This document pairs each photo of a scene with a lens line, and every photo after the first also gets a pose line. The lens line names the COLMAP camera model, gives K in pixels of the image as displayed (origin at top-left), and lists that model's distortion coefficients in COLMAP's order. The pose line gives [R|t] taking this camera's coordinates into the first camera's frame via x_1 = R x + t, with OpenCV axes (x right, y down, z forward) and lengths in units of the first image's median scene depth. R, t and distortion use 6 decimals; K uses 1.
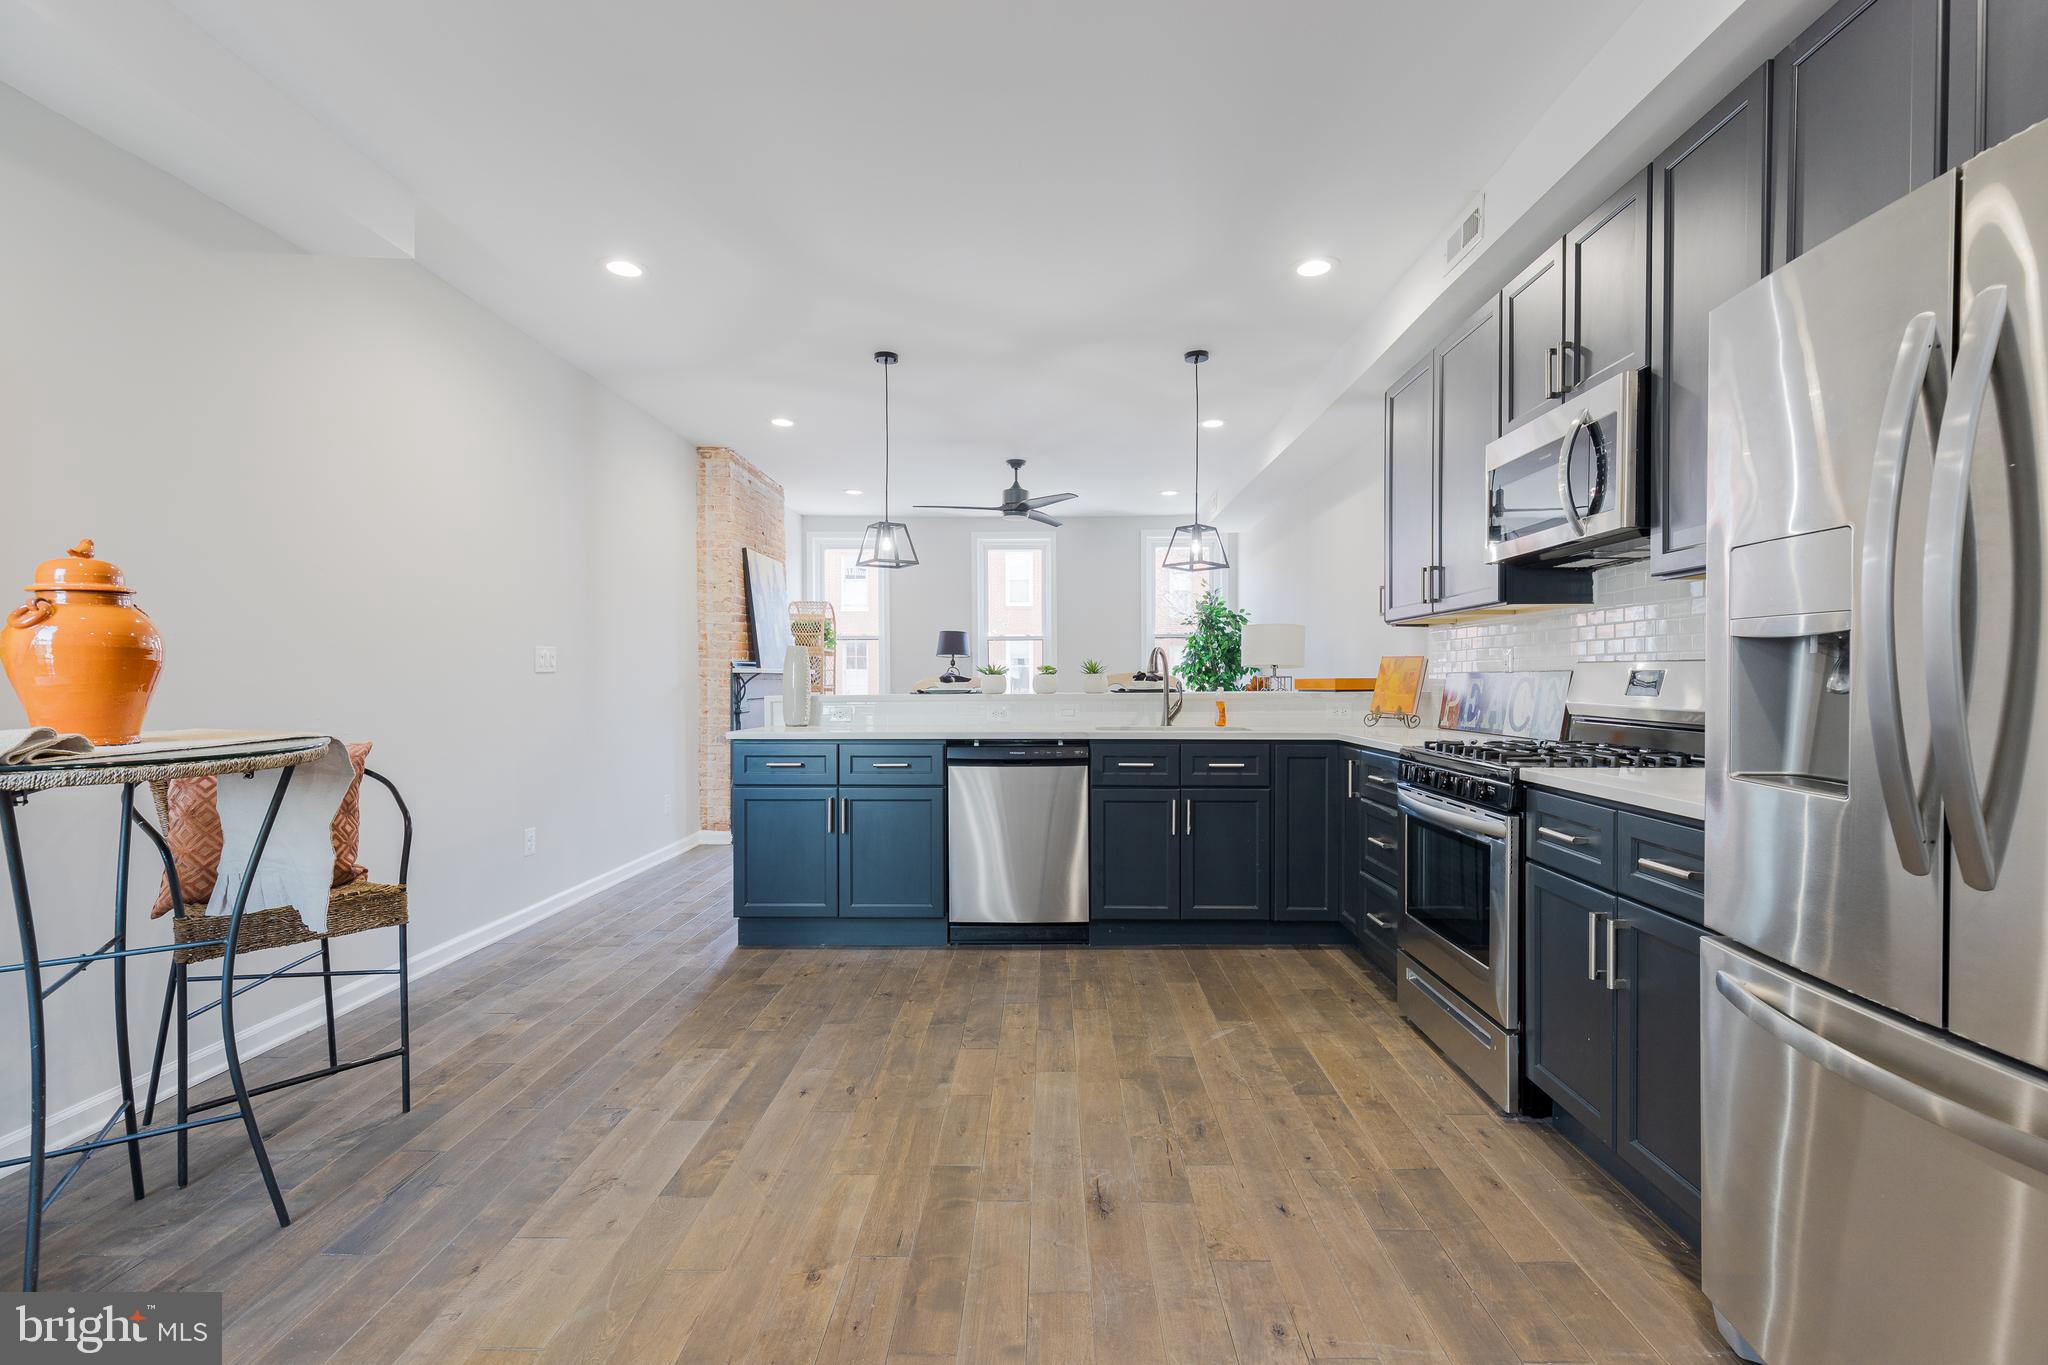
lens RADIAL K [[944.8, 0, 1020.2], [0, 944.8, 688.1], [0, 0, 1]] dist [0.011293, -0.001251]
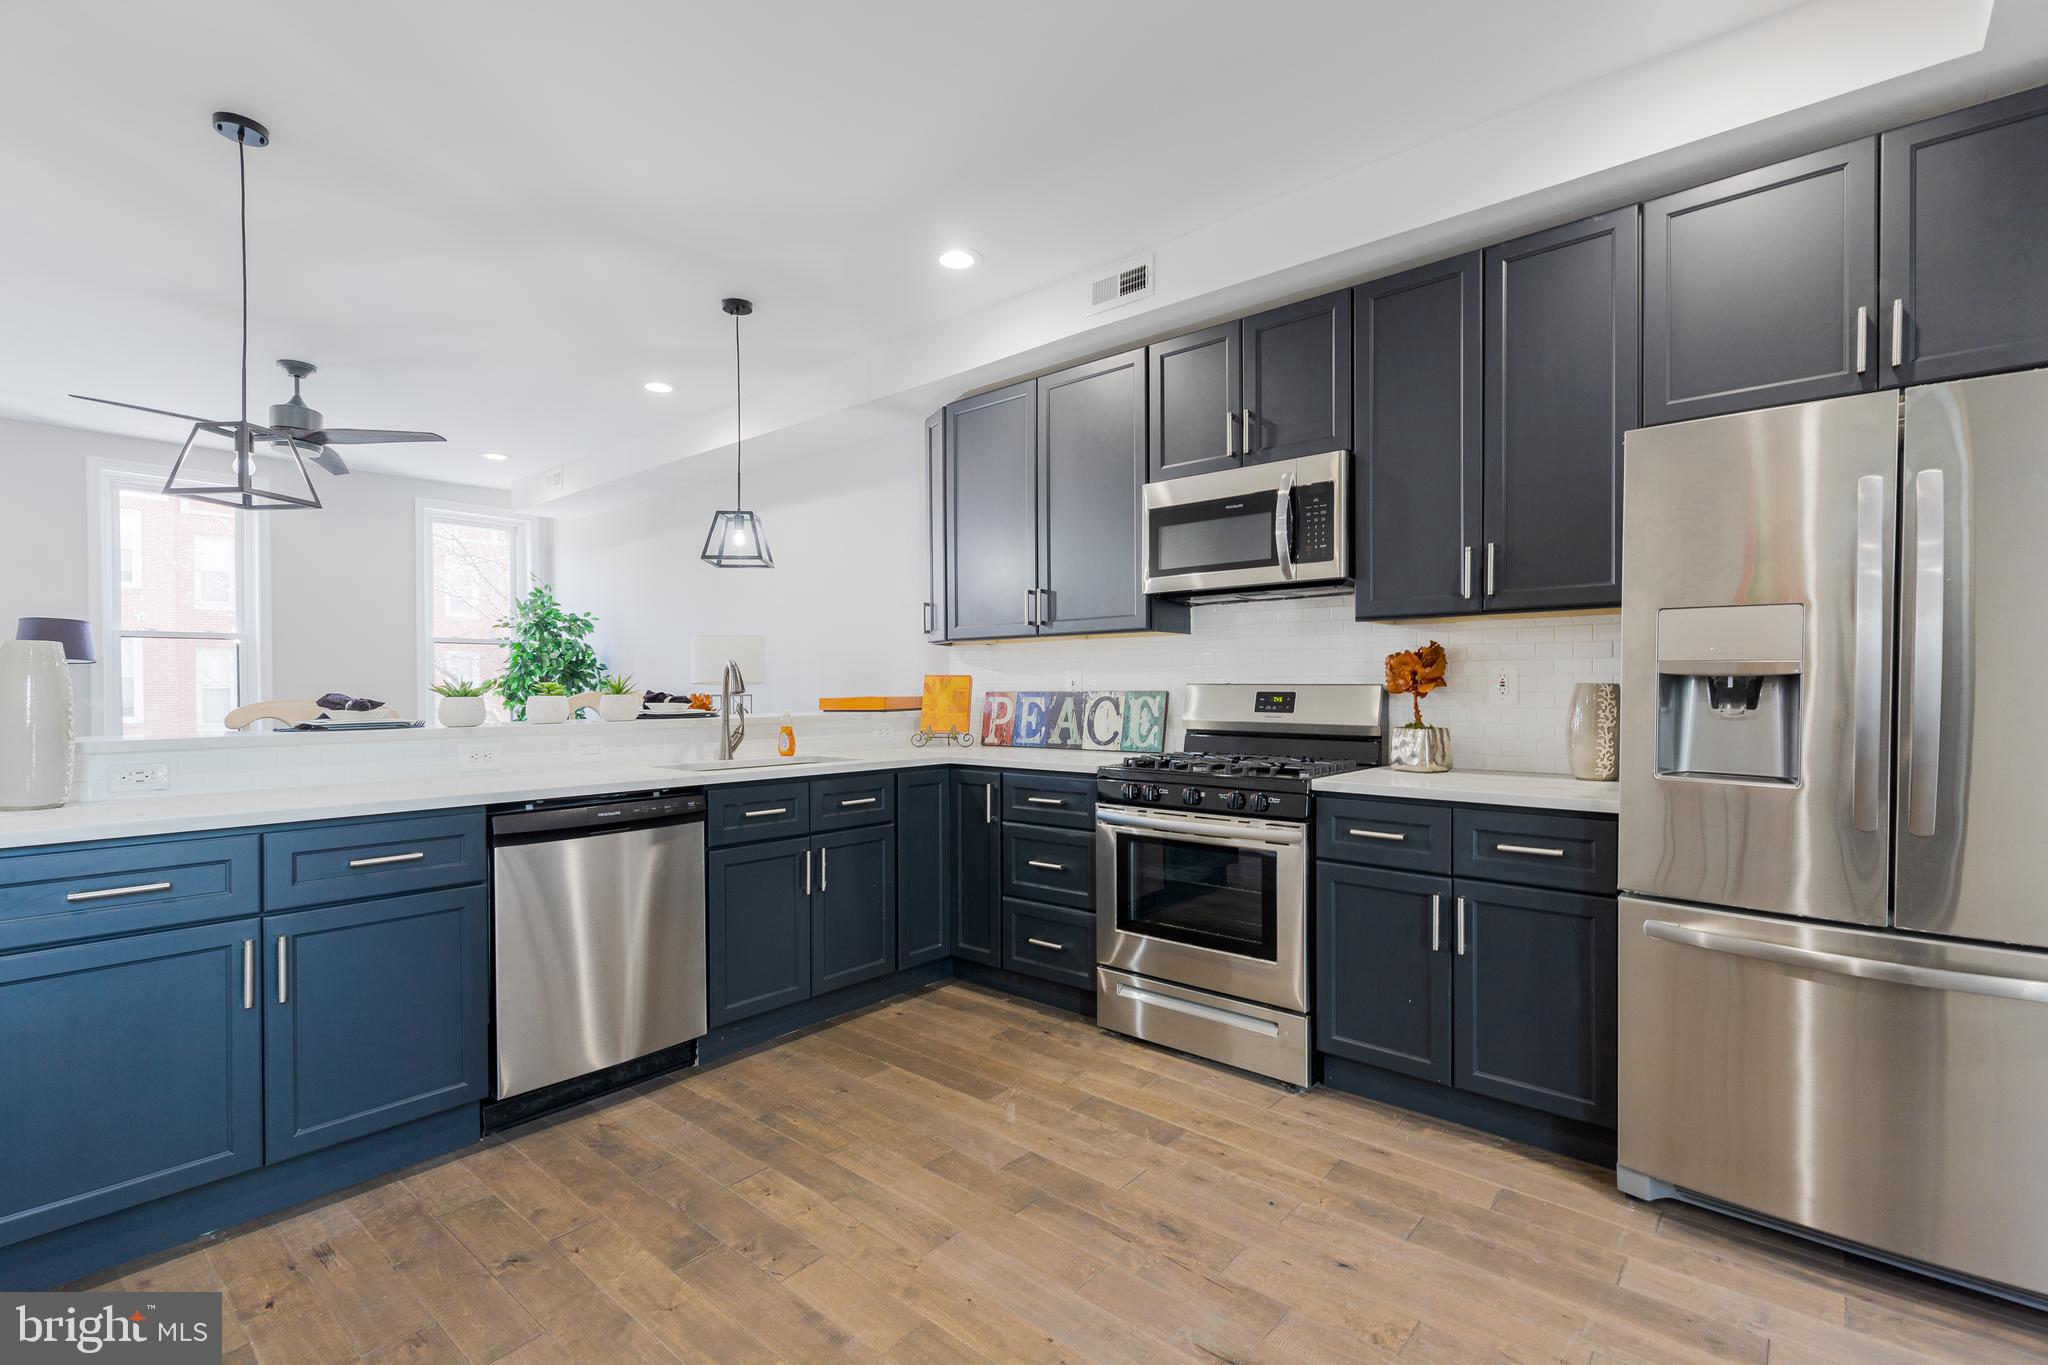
lens RADIAL K [[944.8, 0, 1020.2], [0, 944.8, 688.1], [0, 0, 1]] dist [0.011293, -0.001251]
pose [[0.616848, -0.002229, 0.787079, -0.384107], [0.011806, 0.999910, -0.006421, -0.014505], [-0.786994, 0.013253, 0.616819, 0.379468]]
